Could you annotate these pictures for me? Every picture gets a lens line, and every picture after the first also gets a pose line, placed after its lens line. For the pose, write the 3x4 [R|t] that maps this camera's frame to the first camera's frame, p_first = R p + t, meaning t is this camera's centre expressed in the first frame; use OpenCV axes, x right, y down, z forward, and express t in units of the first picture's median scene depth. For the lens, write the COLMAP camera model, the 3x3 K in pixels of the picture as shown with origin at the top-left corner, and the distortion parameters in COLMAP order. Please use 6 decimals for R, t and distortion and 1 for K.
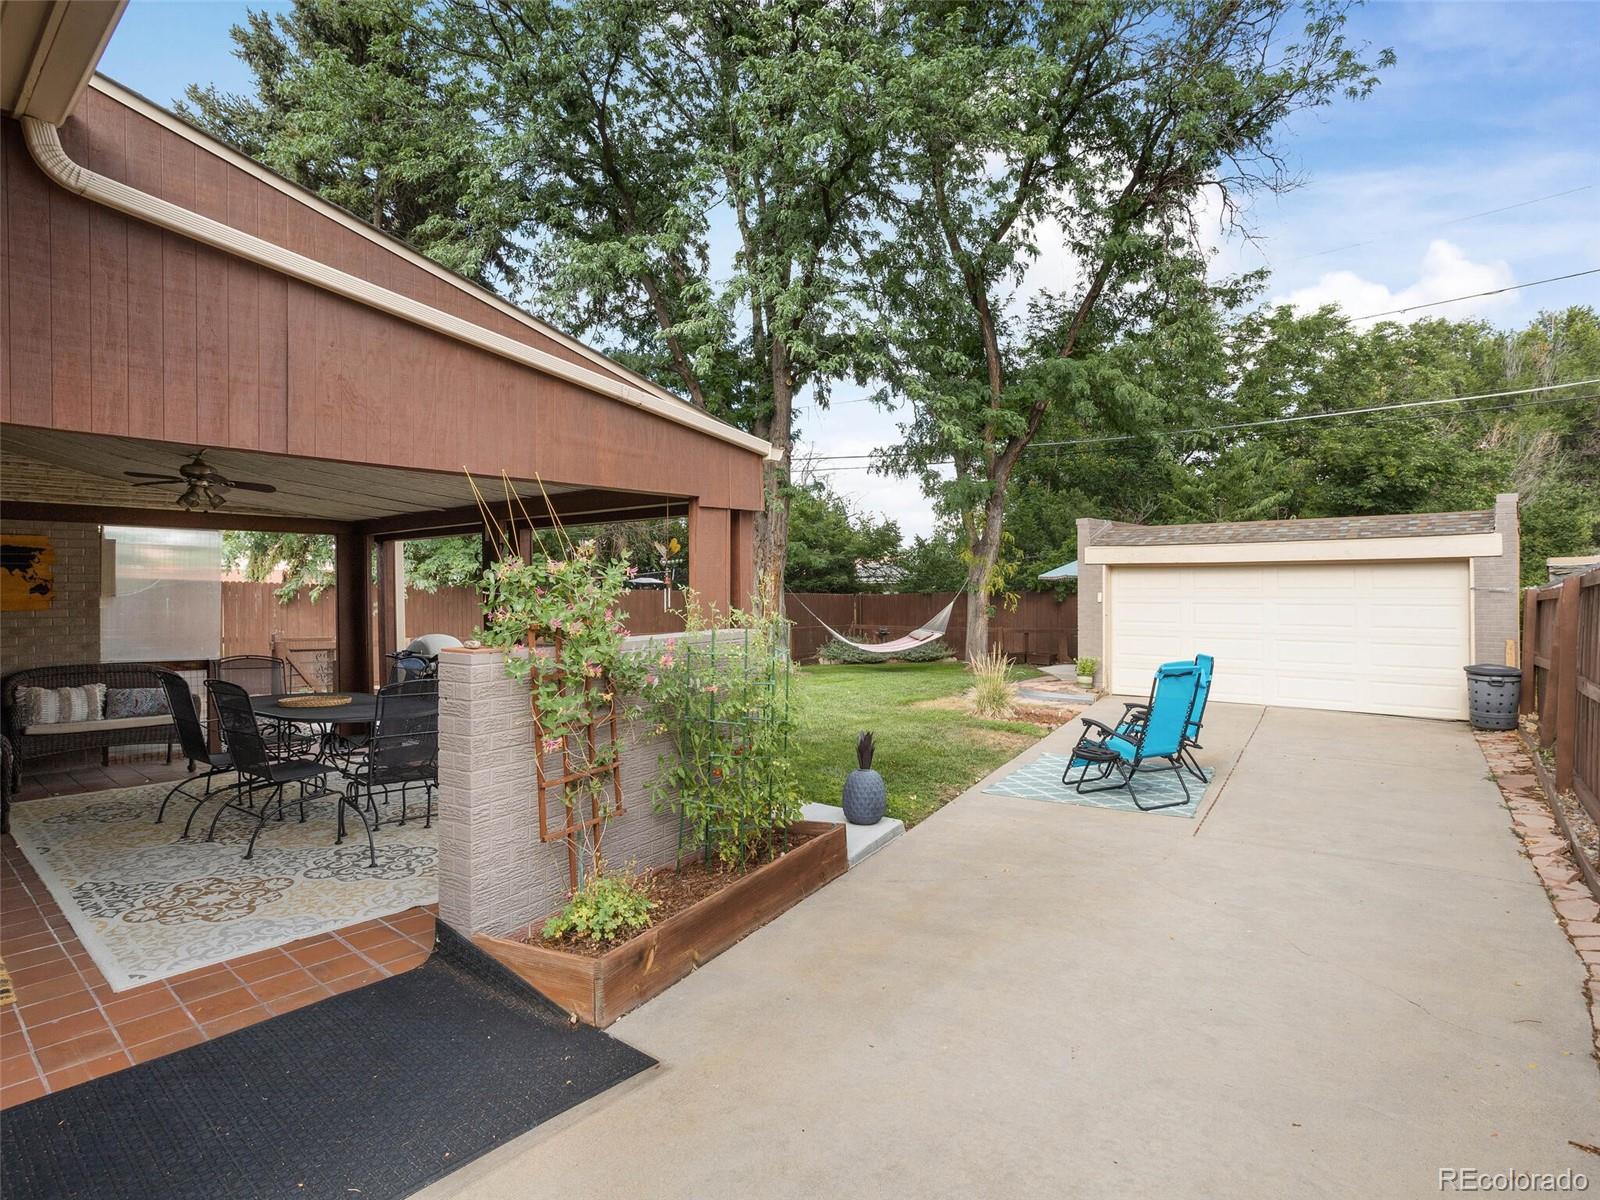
lens RADIAL K [[848.9, 0, 800.0], [0, 848.9, 600.0], [0, 0, 1]] dist [-0.004839, -0.000631]
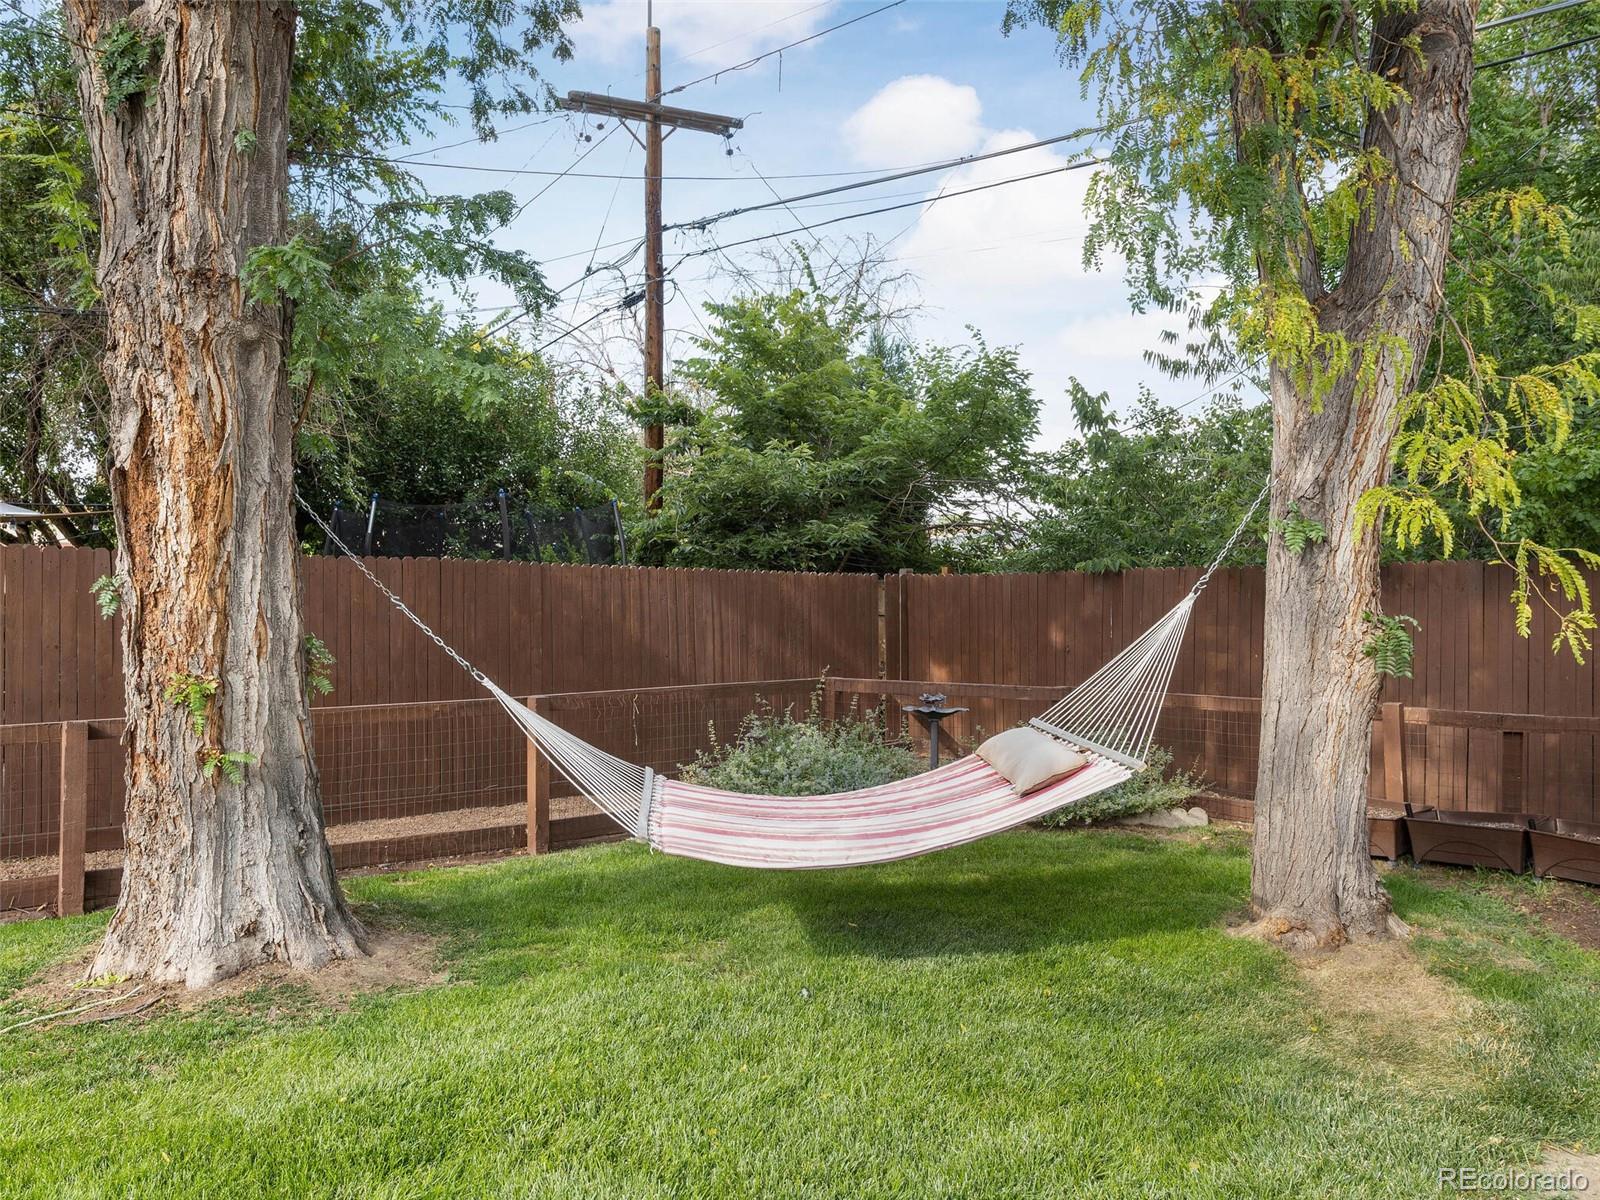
lens RADIAL K [[1251.1, 0, 800.0], [0, 1251.1, 600.0], [0, 0, 1]] dist [-0.006298, -0.000757]
pose [[0.991287, -0.001356, -0.131711, 0.094800], [0.001461, 0.999999, 0.000702, 0.002050], [0.131710, -0.000888, 0.991288, 0.515449]]
